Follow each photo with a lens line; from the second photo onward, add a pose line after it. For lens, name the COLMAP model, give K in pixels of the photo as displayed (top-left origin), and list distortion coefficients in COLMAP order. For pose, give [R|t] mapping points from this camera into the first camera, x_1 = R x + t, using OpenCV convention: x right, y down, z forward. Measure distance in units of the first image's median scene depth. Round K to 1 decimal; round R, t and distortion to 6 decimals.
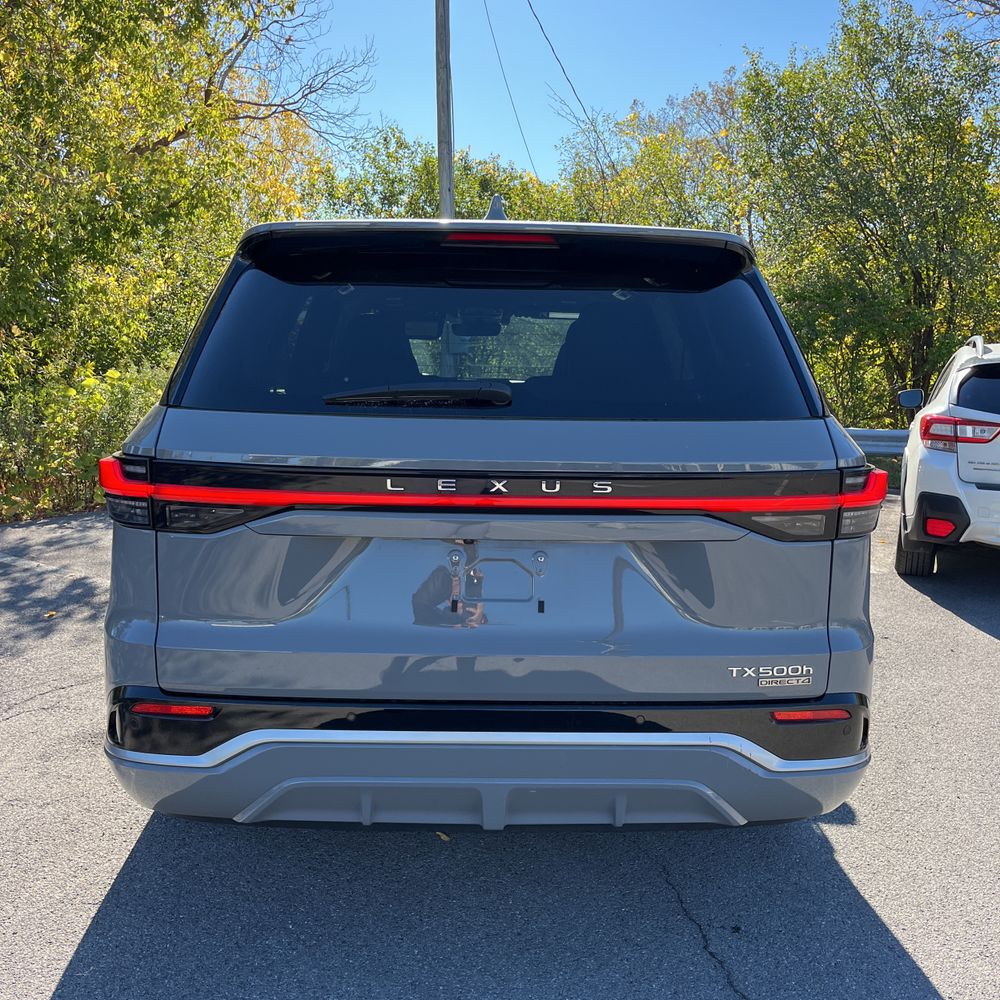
lens RADIAL K [[1003.5, 0, 499.9], [0, 1003.5, 505.2], [0, 0, 1]] dist [0.018715, 0.000000]
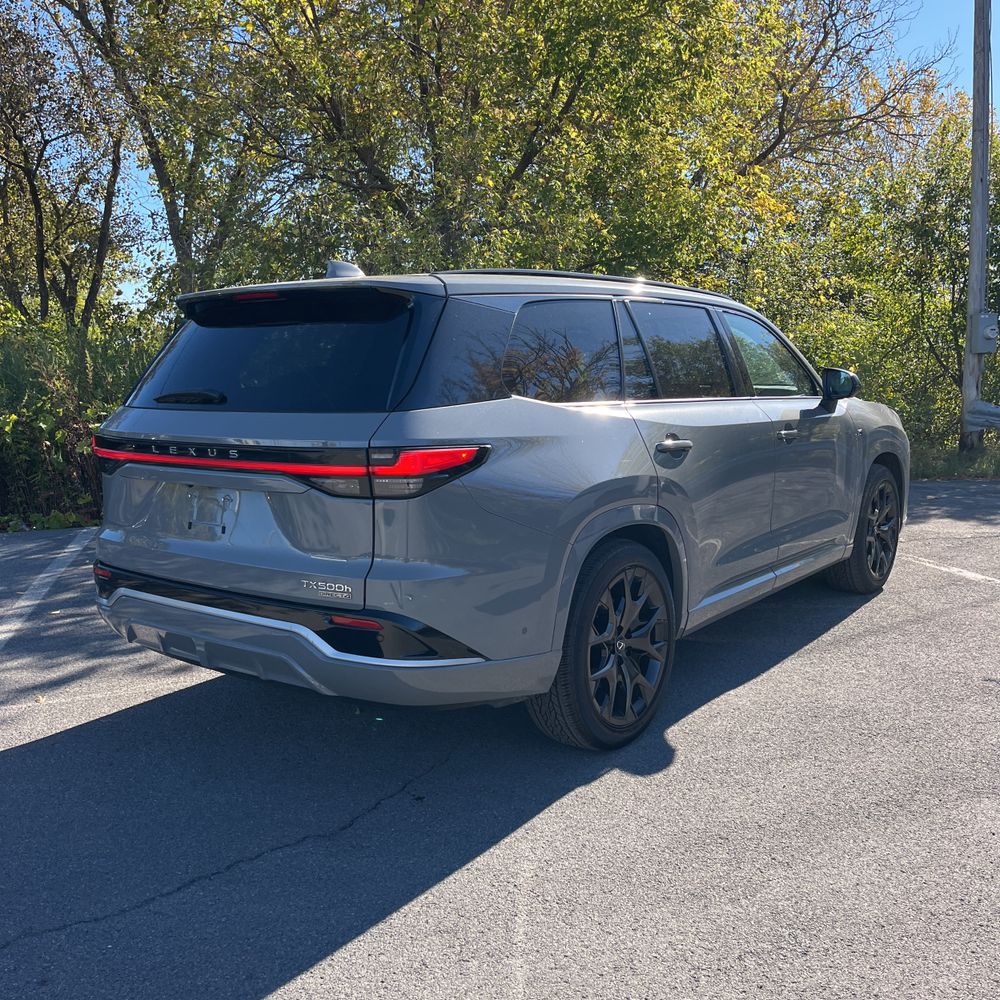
lens RADIAL K [[1003.5, 0, 504.2], [0, 1003.5, 490.6], [0, 0, 1]] dist [0.018715, 0.000000]
pose [[0.778385, 0.042726, -0.626332, 1.355125], [-0.057658, 0.998330, -0.003553, 0.018089], [0.625134, 0.038879, 0.779548, 0.029565]]
